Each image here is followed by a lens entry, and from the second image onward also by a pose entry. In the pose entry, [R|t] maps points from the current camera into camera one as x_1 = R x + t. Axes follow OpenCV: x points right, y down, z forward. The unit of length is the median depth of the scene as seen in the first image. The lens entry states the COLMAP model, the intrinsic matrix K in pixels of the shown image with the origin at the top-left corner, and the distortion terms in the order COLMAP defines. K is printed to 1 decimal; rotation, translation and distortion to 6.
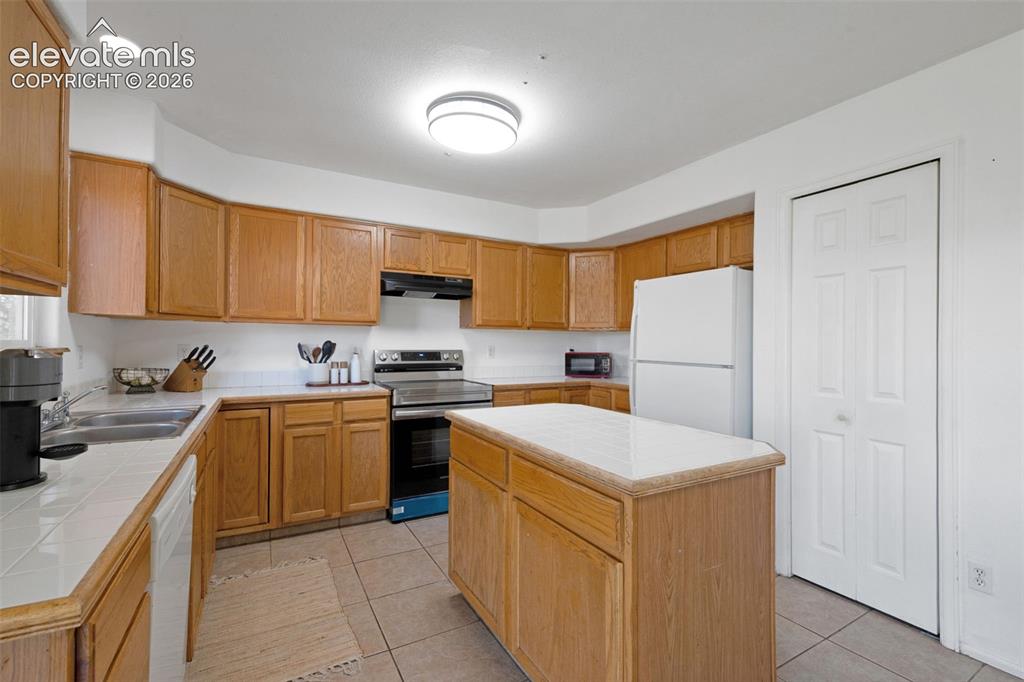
lens RADIAL K [[450.3, 0, 535.7], [0, 450.3, 340.1], [0, 0, 1]] dist [0.010385, -0.013593]
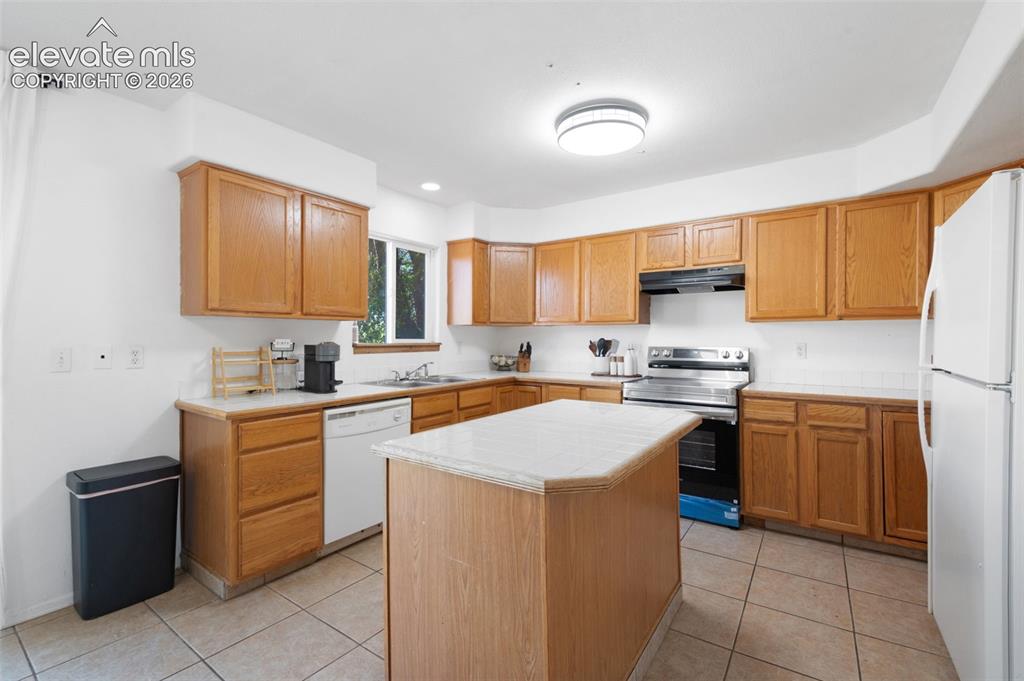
lens RADIAL K [[450.5, 0, 500.8], [0, 450.5, 341.2], [0, 0, 1]] dist [-0.000782, -0.013215]
pose [[0.394632, -0.004645, -0.918827, 0.530900], [0.007611, 0.999969, -0.001787, 0.009050], [0.918808, -0.006288, 0.394655, 0.277269]]
